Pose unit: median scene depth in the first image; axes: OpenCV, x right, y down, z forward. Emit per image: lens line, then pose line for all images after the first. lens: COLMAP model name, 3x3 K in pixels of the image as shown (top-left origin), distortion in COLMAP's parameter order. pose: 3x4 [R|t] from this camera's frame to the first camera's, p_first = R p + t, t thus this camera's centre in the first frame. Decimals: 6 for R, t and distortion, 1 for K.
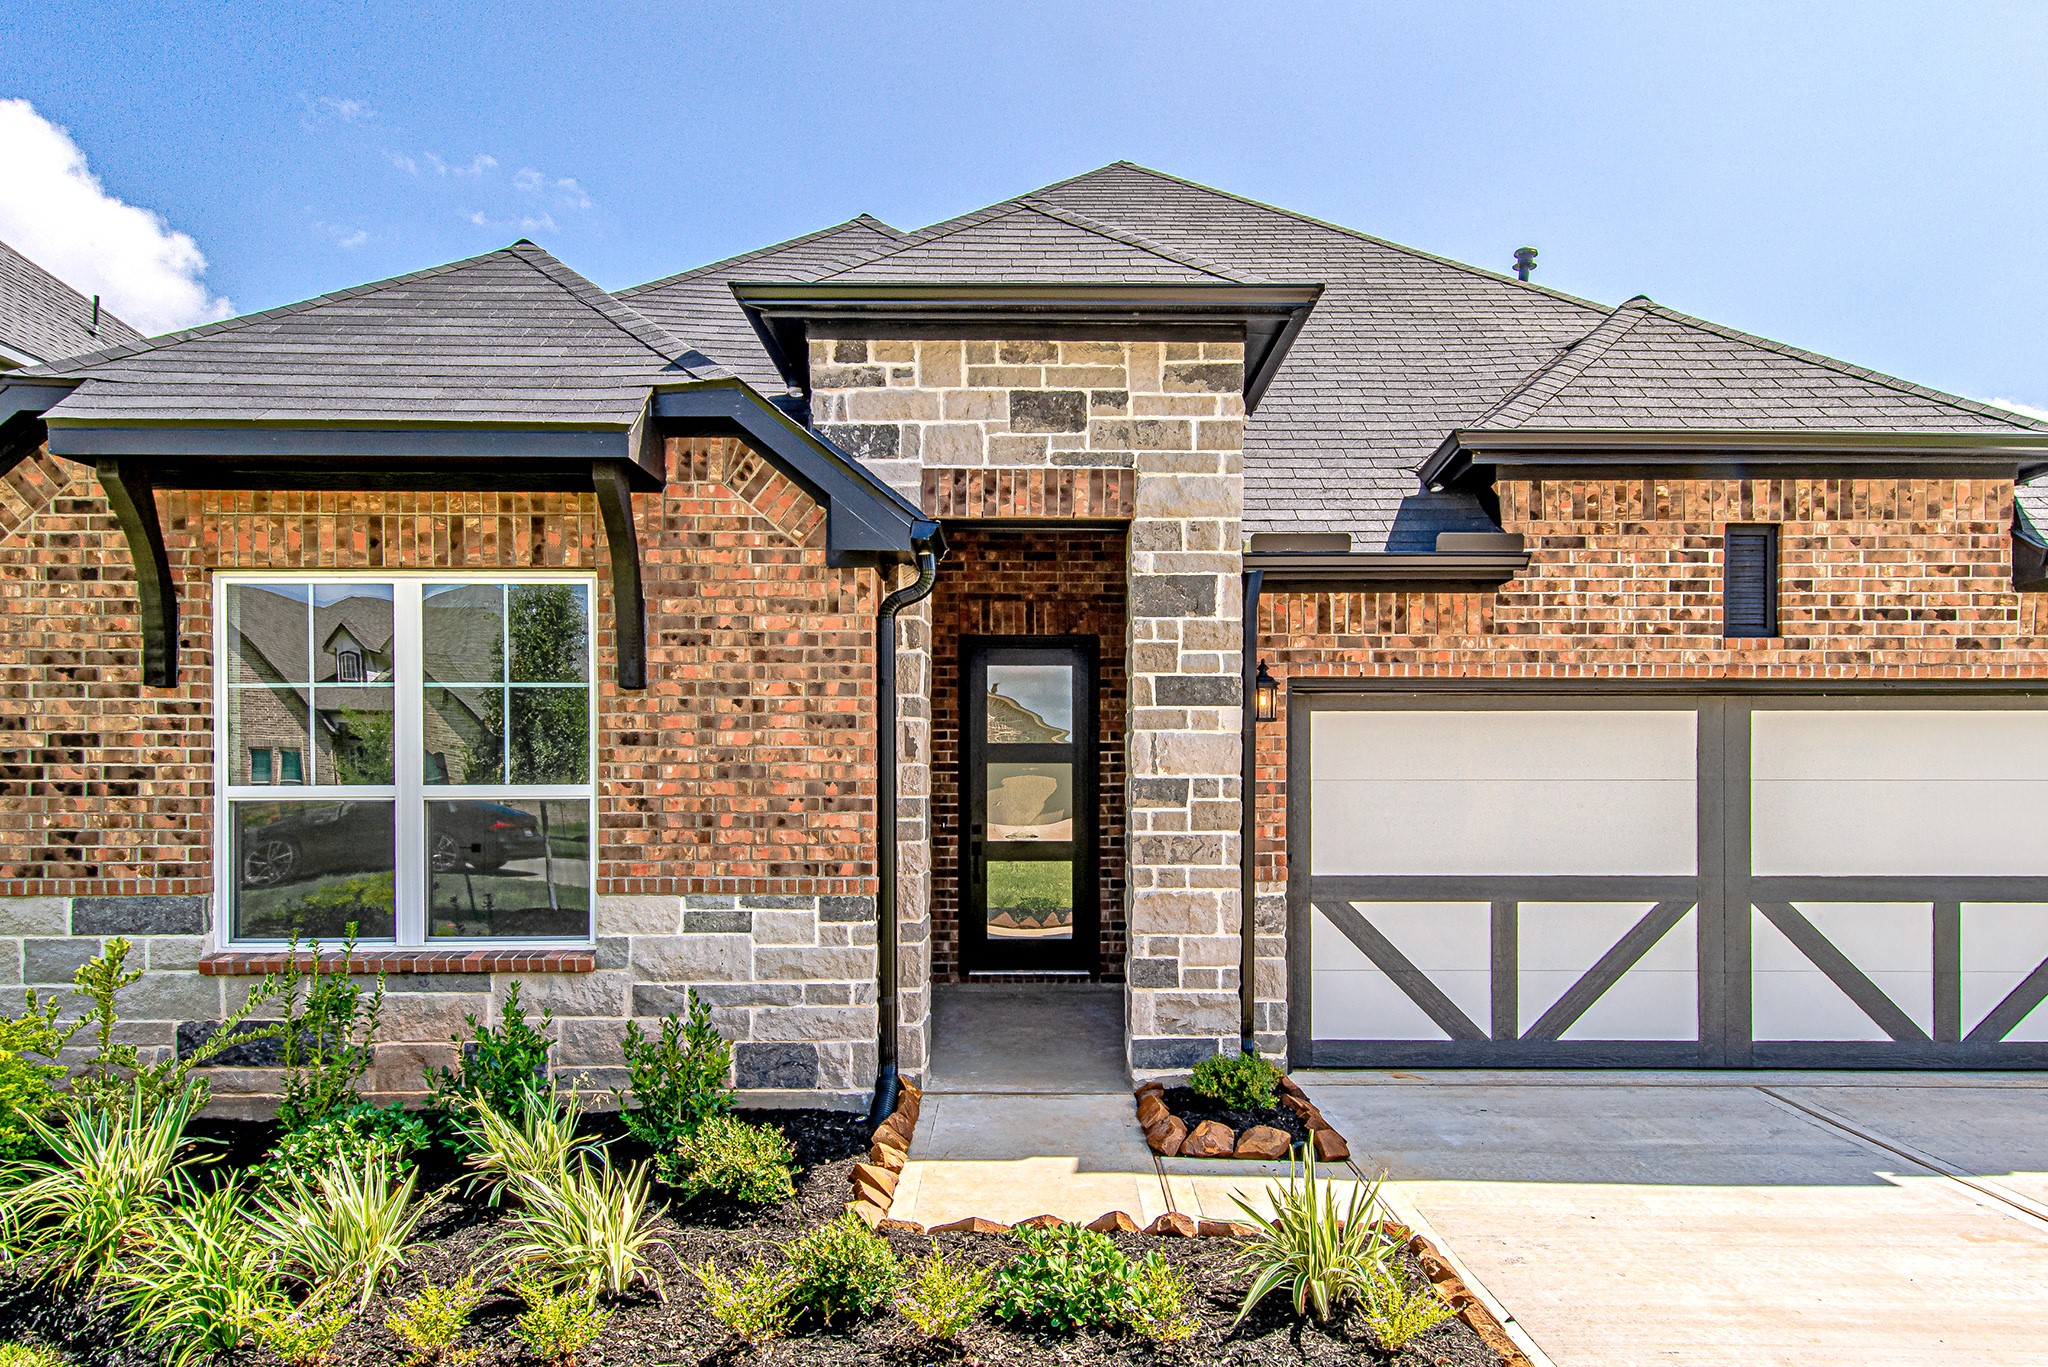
lens RADIAL K [[1226.6, 0, 1023.7], [0, 1226.6, 799.2], [0, 0, 1]] dist [0.015309, 0.001134]
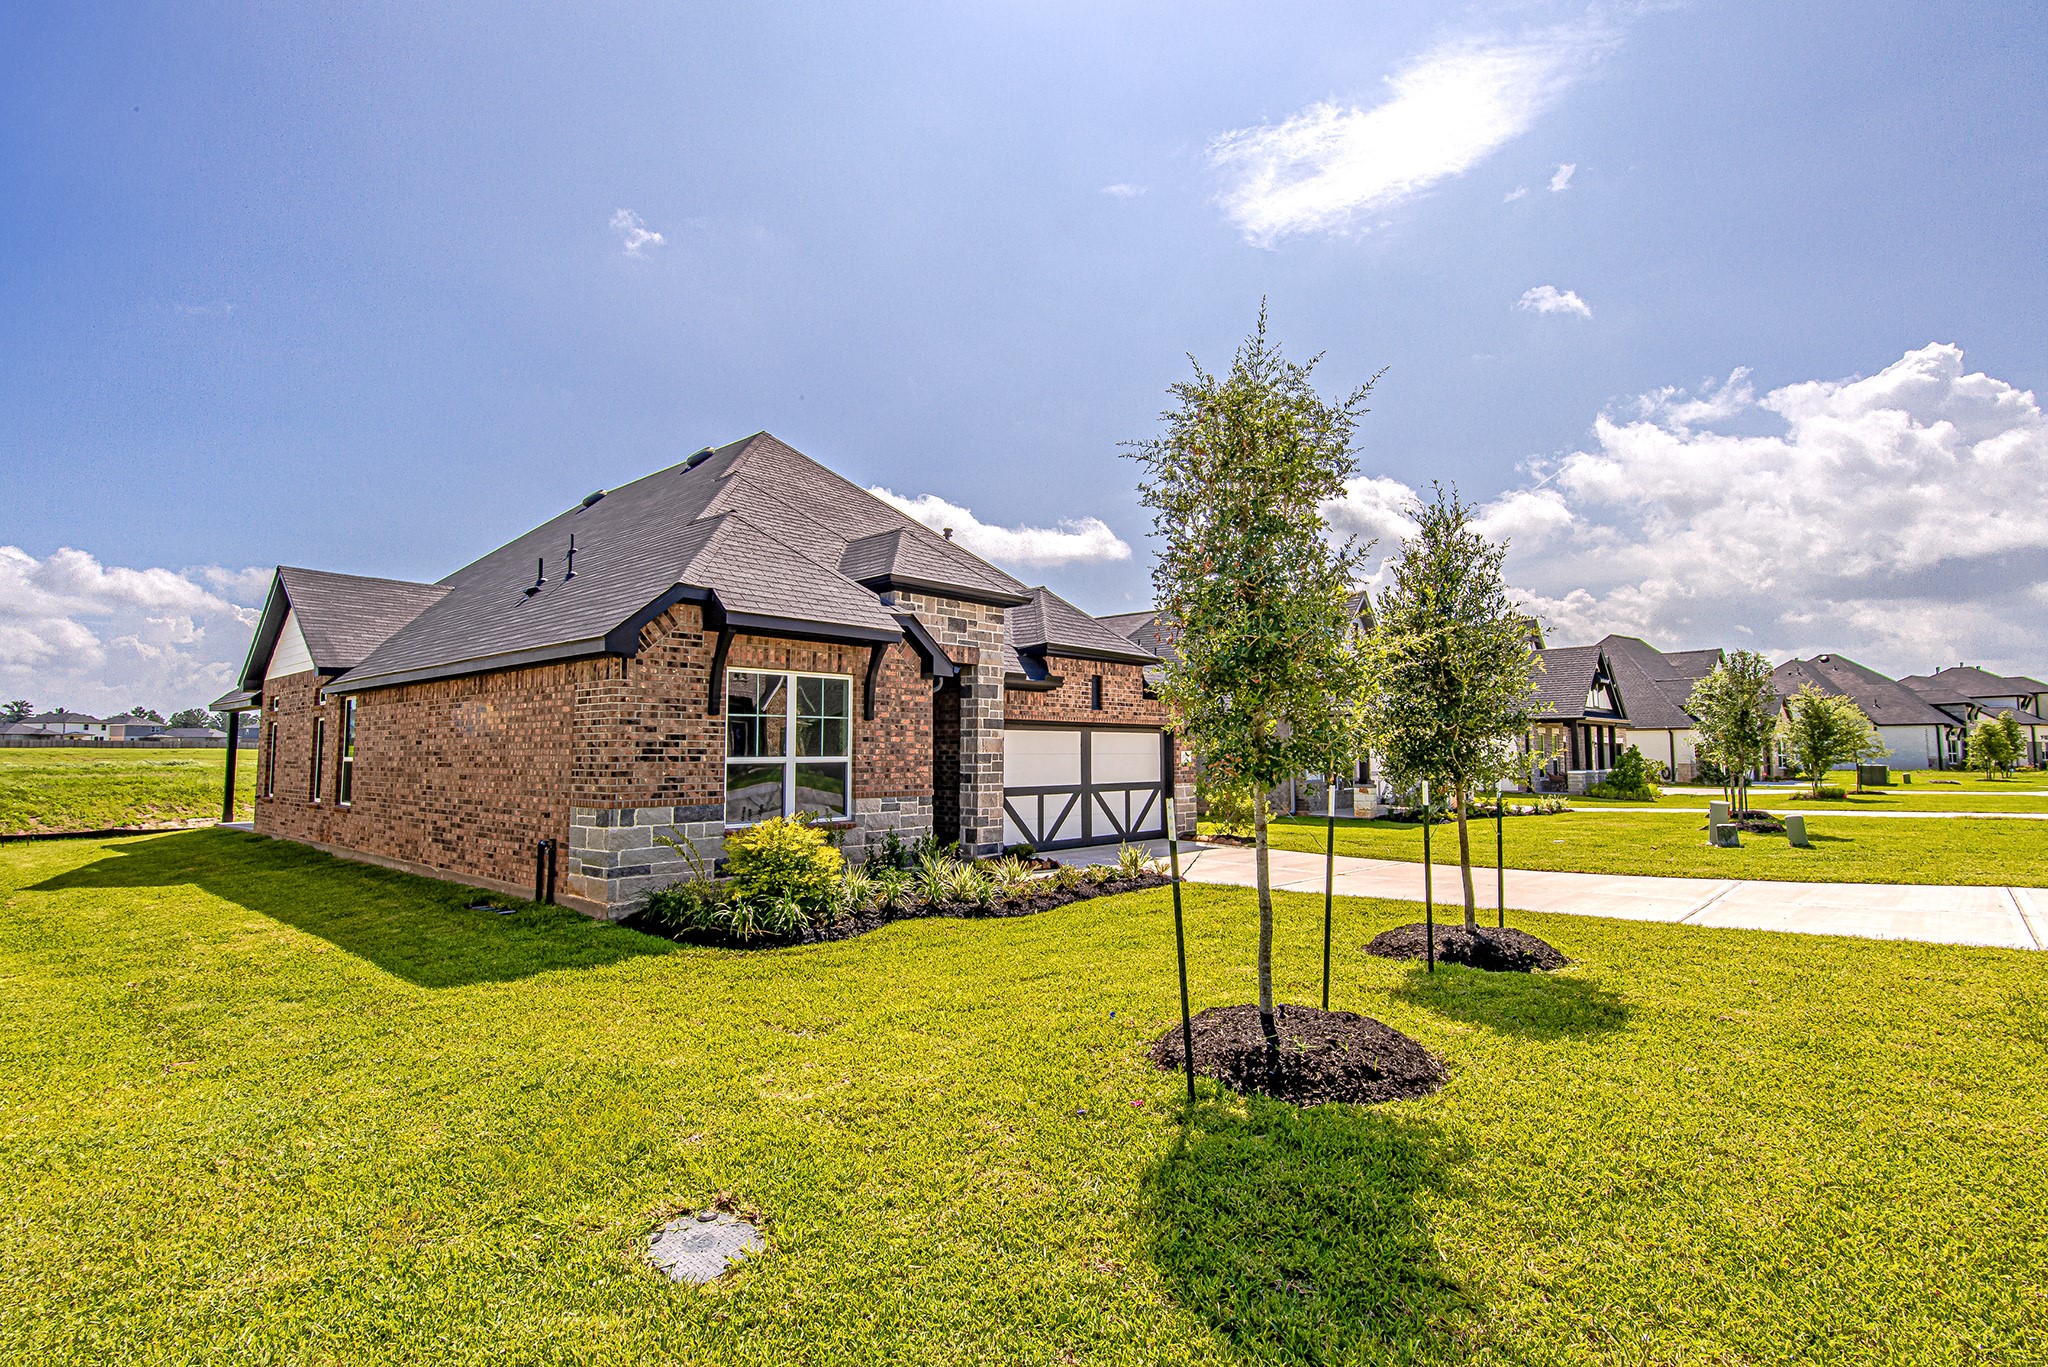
lens RADIAL K [[995.8, 0, 1008.6], [0, 995.8, 675.9], [0, 0, 1]] dist [0.004254, 0.000753]
pose [[0.681193, 0.057731, 0.729824, -1.586856], [0.002821, 0.996672, -0.081473, -0.008431], [-0.732098, 0.057558, 0.678763, -0.656047]]
